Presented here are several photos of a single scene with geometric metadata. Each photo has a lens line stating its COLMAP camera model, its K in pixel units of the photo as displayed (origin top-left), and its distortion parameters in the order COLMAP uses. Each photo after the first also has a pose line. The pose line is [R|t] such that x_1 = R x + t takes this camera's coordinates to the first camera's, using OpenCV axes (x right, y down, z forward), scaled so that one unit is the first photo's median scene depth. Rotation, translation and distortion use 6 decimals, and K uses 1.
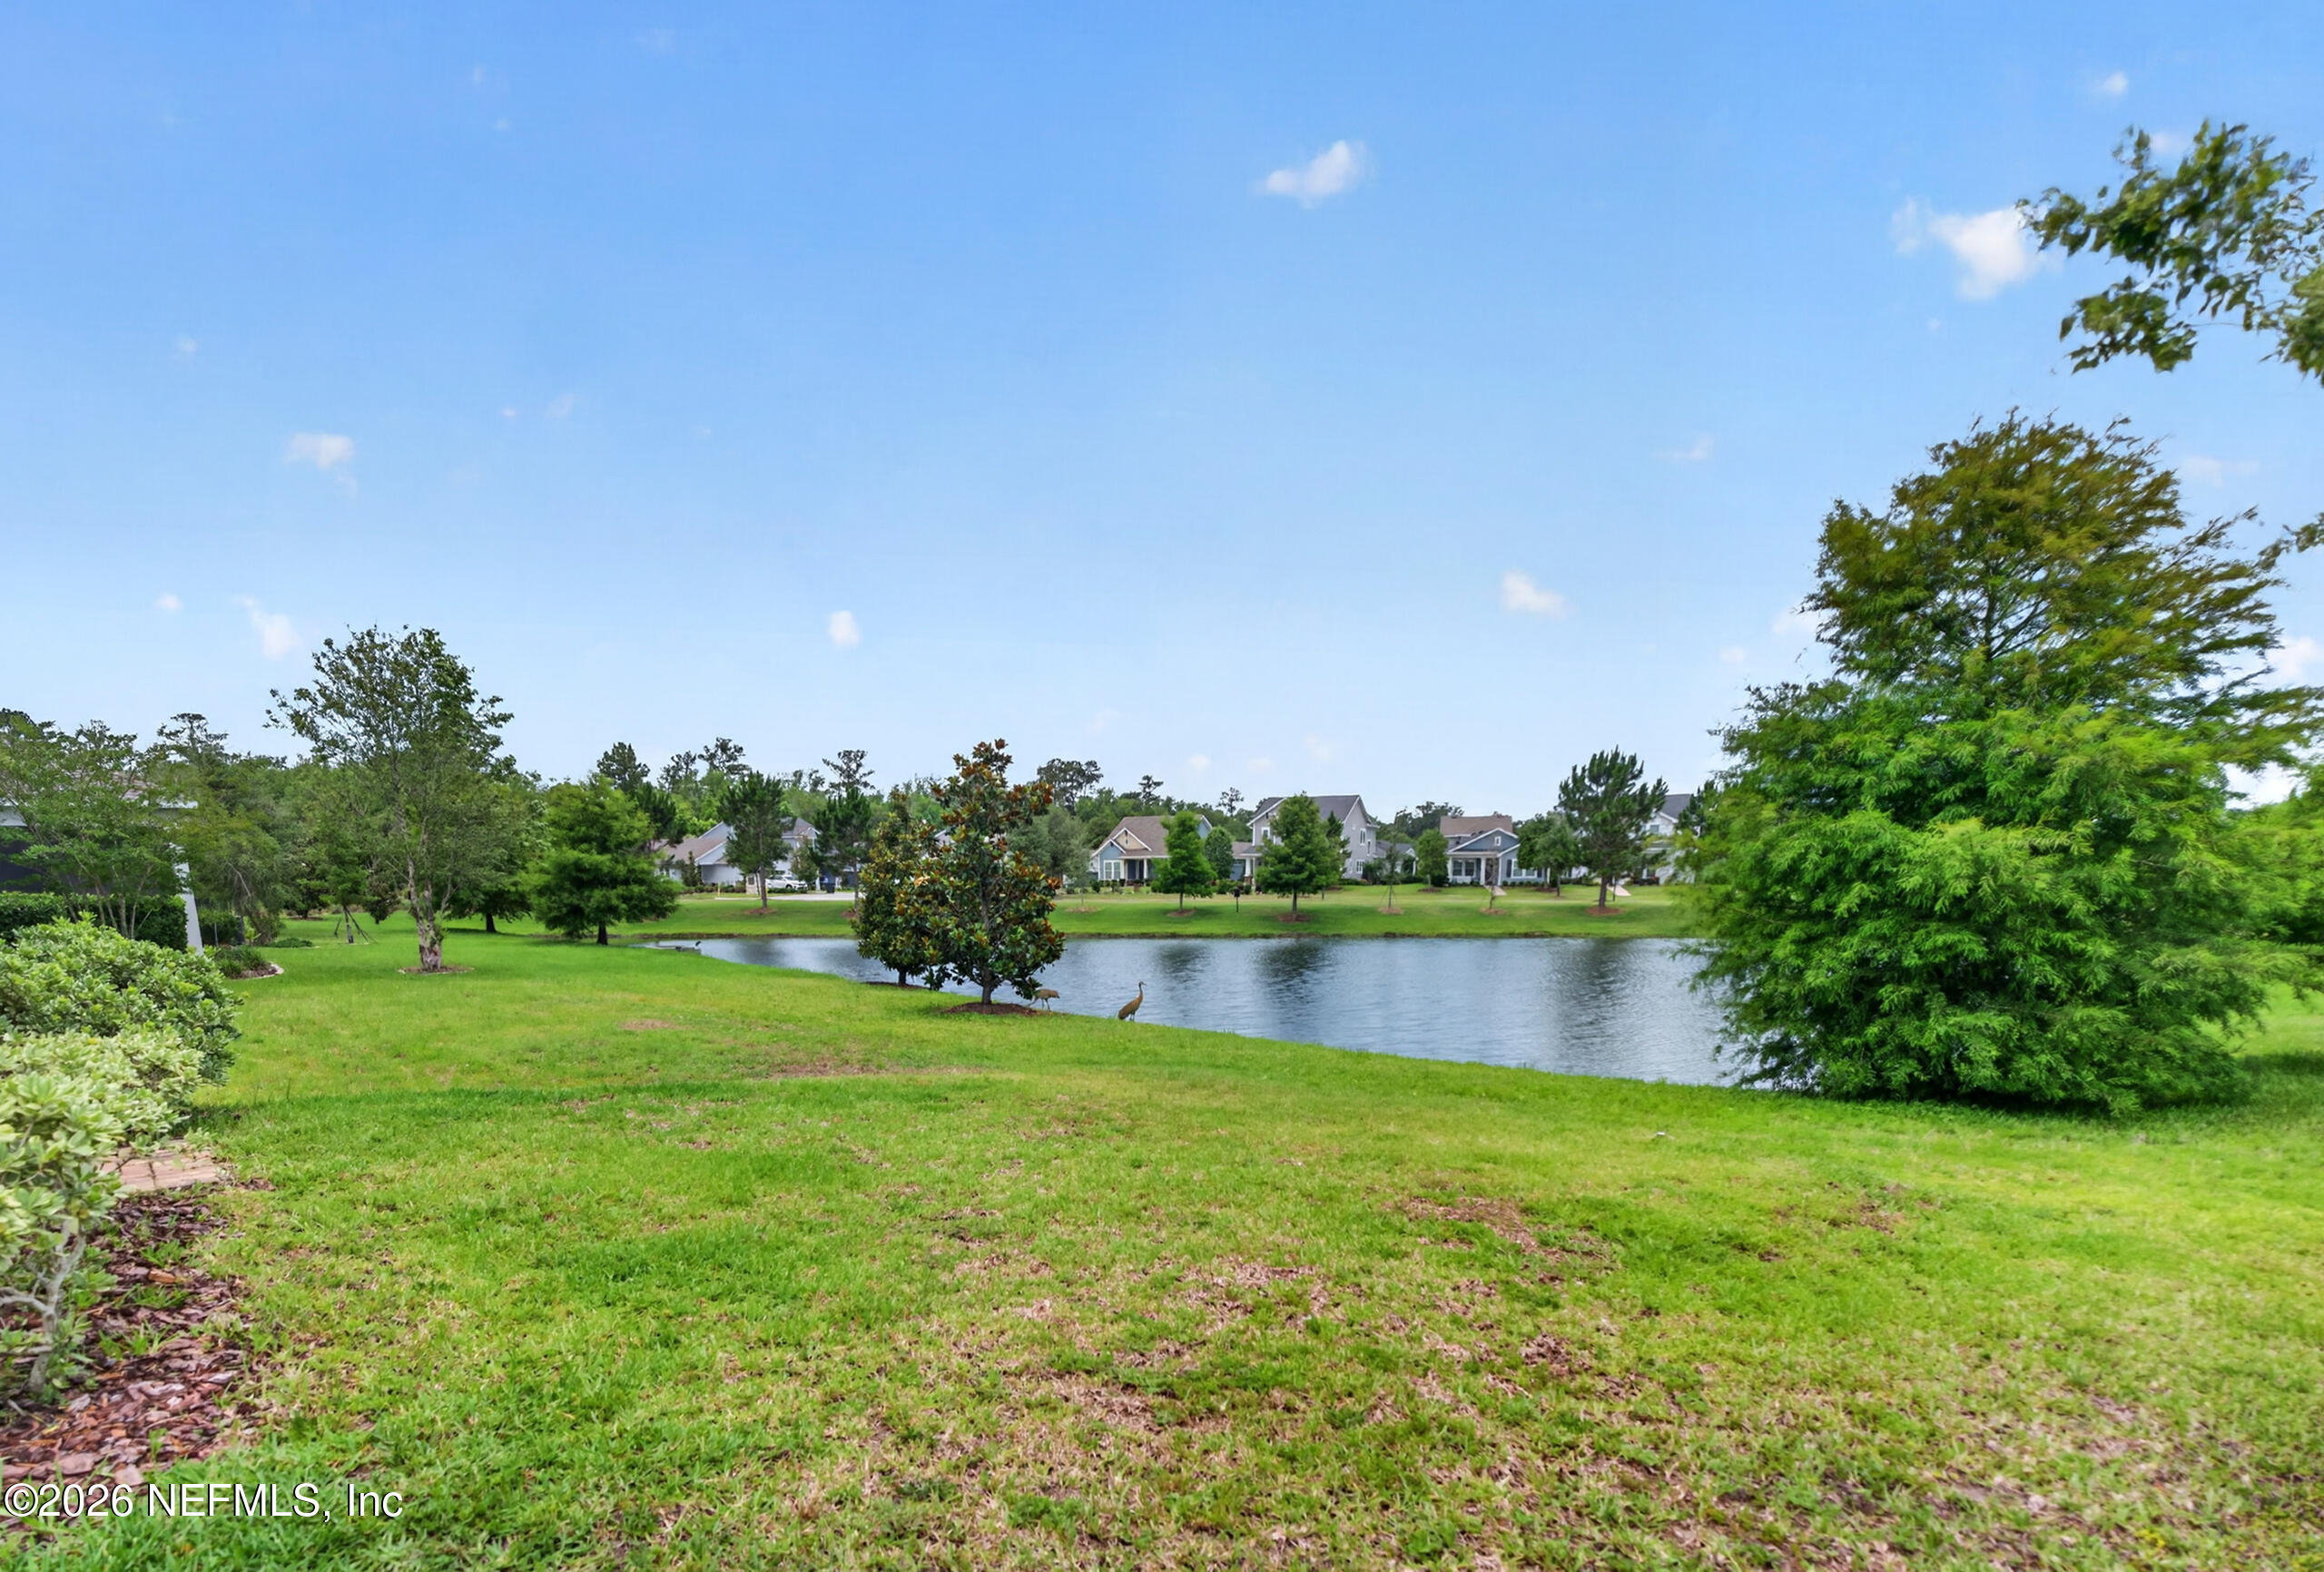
lens RADIAL K [[1286.8, 0, 1169.8], [0, 1286.8, 909.2], [0, 0, 1]] dist [-0.003709, -0.000712]
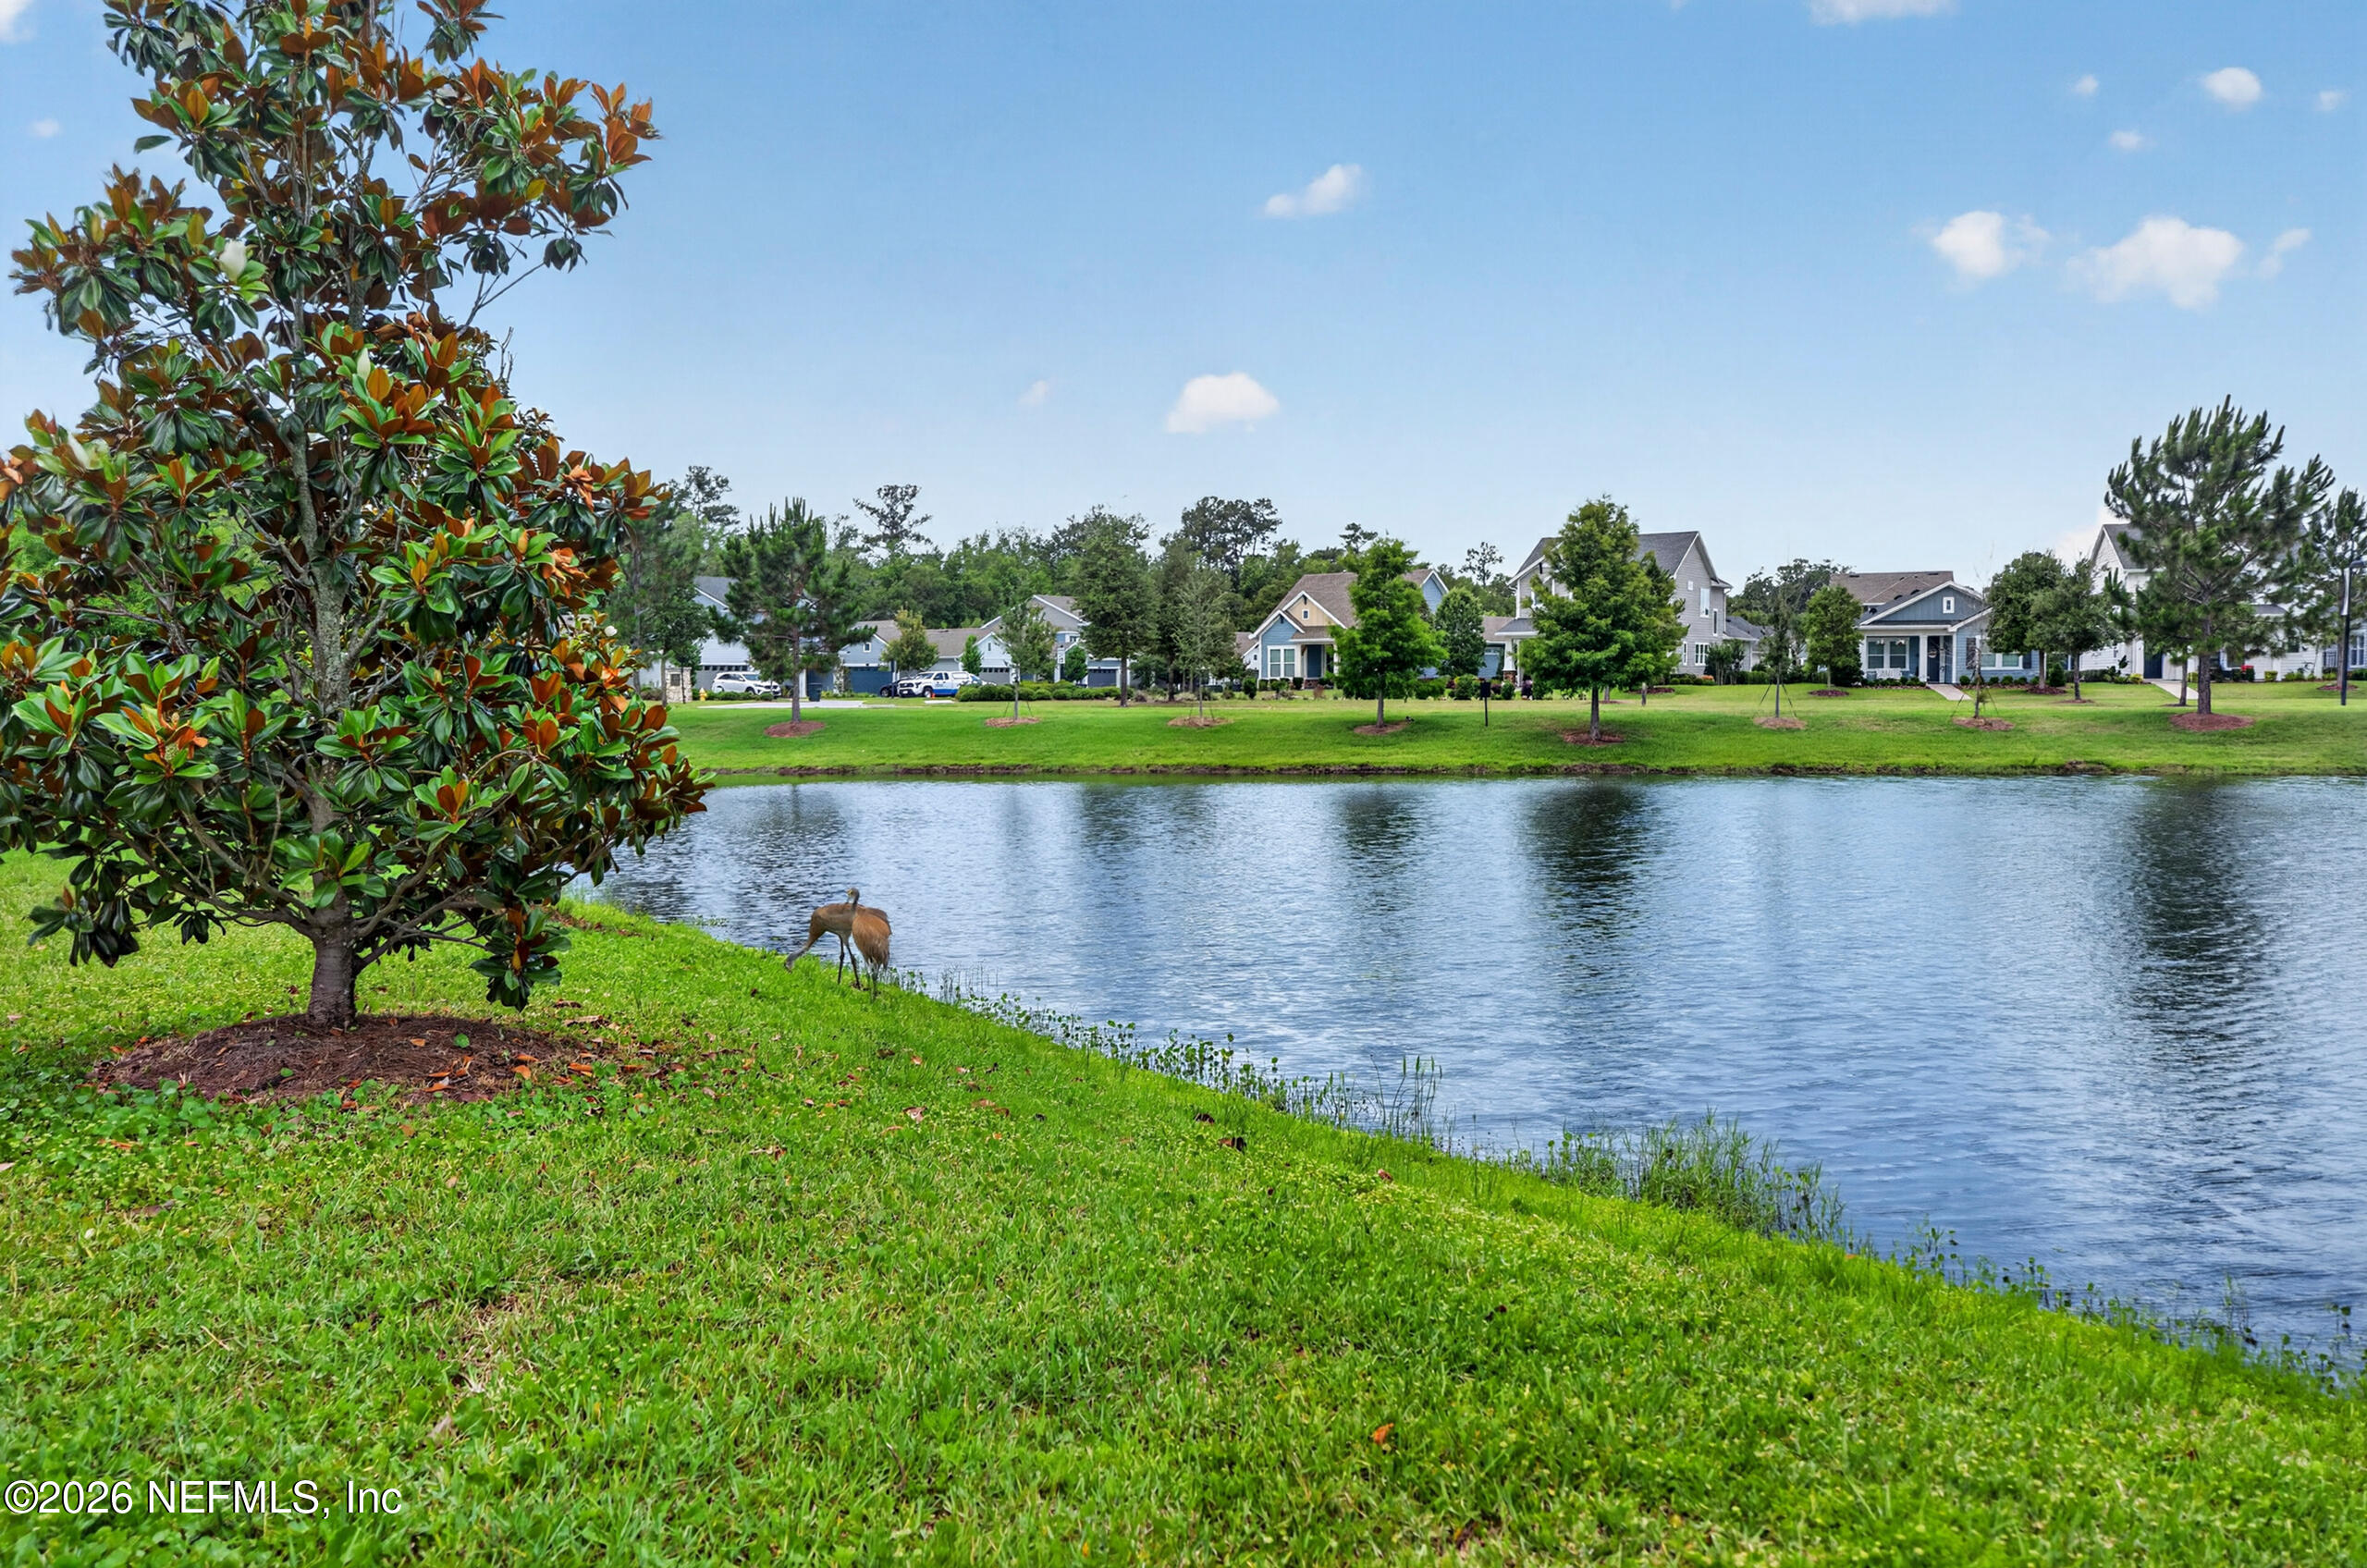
lens RADIAL K [[1870.8, 0, 1191.0], [0, 1870.8, 807.9], [0, 0, 1]] dist [0.026903, -0.014539]
pose [[0.994149, 0.005739, -0.107867, 0.009863], [-0.001450, 0.999207, 0.039791, 0.004079], [0.108010, -0.039402, 0.993369, 0.134562]]
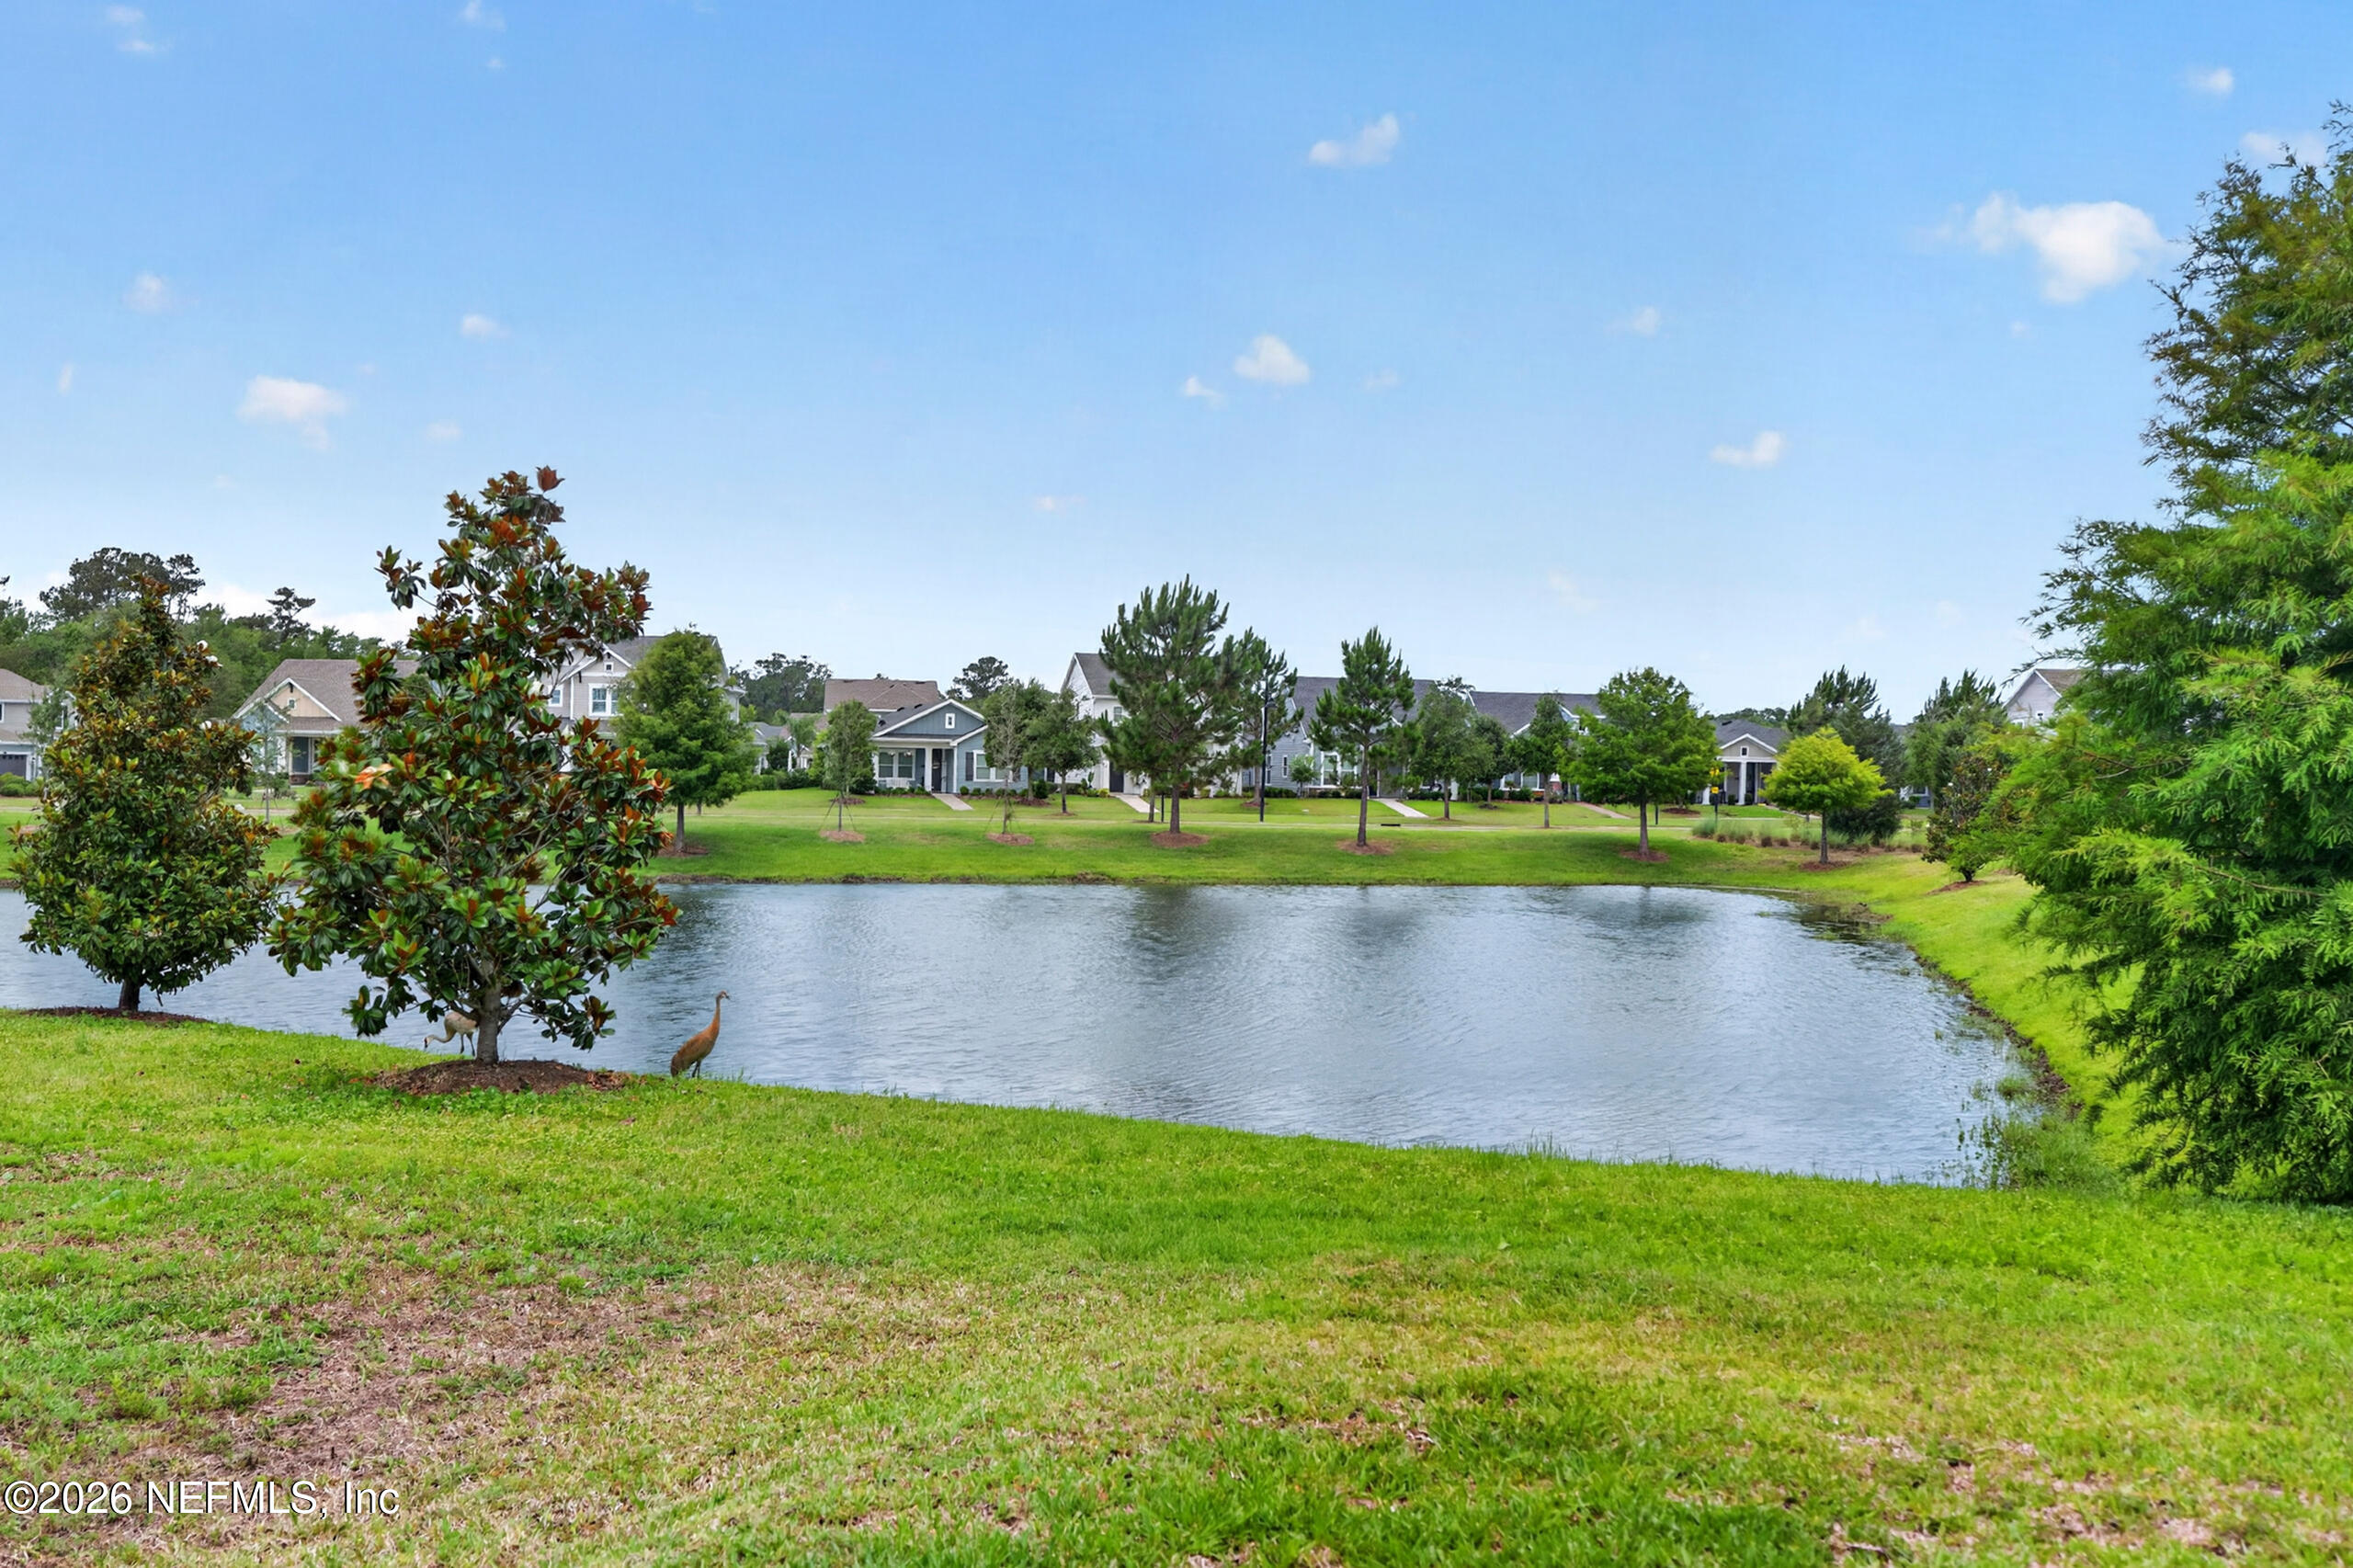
lens RADIAL K [[2061.0, 0, 1142.6], [0, 2061.0, 787.6], [0, 0, 1]] dist [0.000514, 0.026105]
pose [[0.923330, 0.016462, 0.383655, -0.041085], [-0.009205, 0.999742, -0.020744, -0.001627], [-0.383898, 0.015622, 0.923243, 0.051459]]
